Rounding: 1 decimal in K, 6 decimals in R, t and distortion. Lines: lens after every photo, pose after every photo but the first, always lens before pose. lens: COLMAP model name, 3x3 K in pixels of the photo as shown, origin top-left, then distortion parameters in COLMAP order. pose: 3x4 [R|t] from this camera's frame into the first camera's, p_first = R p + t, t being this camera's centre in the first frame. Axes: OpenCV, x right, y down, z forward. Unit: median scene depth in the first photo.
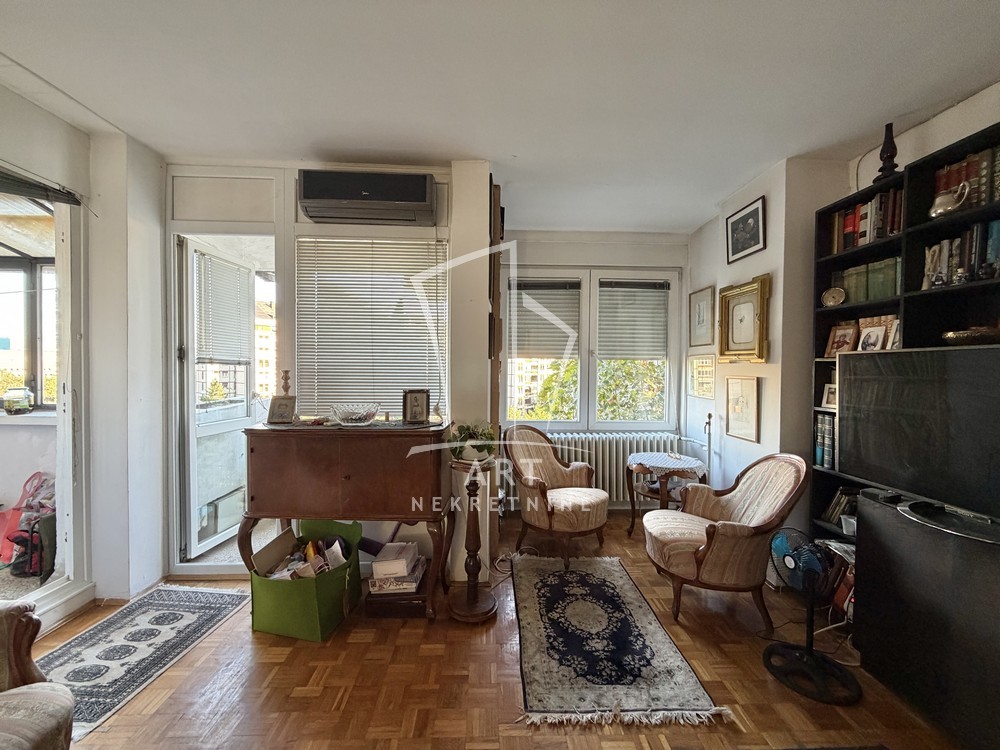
lens RADIAL K [[397.6, 0, 495.9], [0, 397.6, 376.4], [0, 0, 1]] dist [-0.000351, -0.000238]
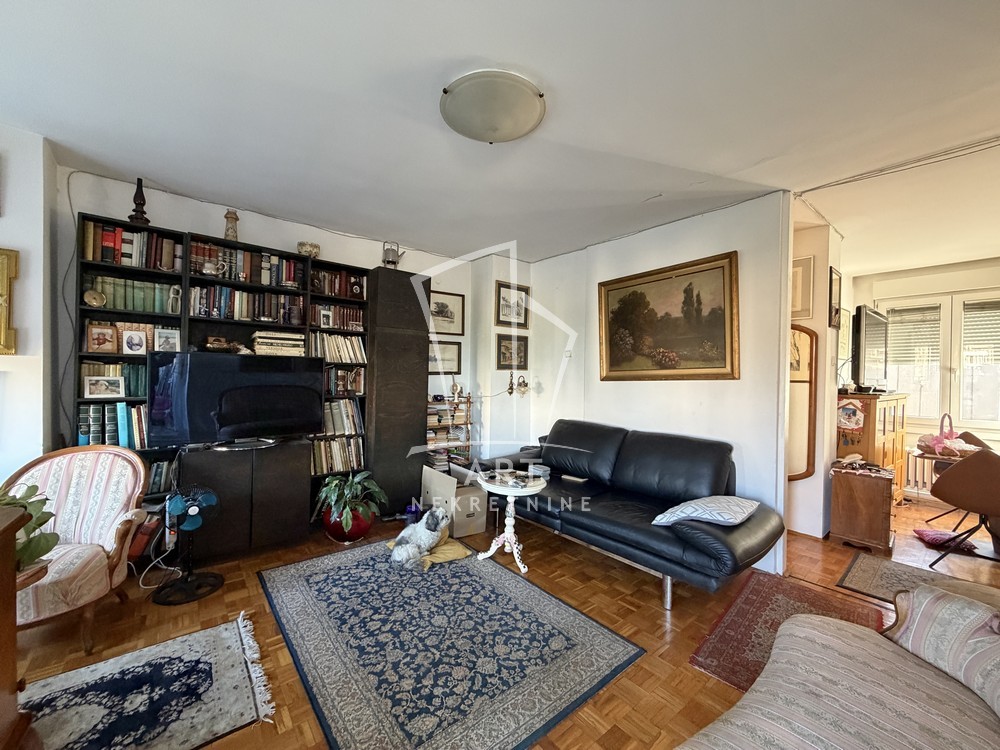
lens RADIAL K [[397.6, 0, 495.9], [0, 397.6, 376.4], [0, 0, 1]] dist [-0.000351, -0.000238]
pose [[-0.611025, -0.023875, 0.791251, -0.695468], [-0.006325, 0.999660, 0.025279, -0.015497], [-0.791586, 0.010442, -0.610968, 0.762657]]
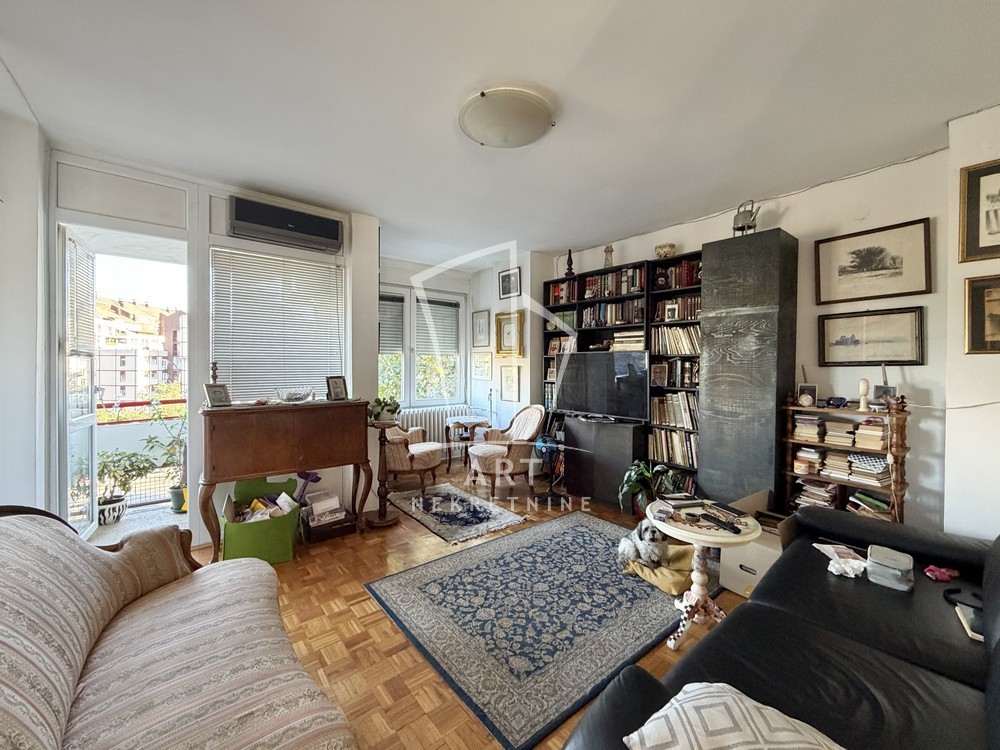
lens RADIAL K [[405.9, 0, 495.7], [0, 405.9, 367.4], [0, 0, 1]] dist [0.001195, 0.000035]
pose [[0.795581, -0.009533, 0.605772, -0.612980], [0.015375, 0.999872, -0.004458, 0.018490], [-0.605652, 0.012861, 0.795626, -0.461614]]
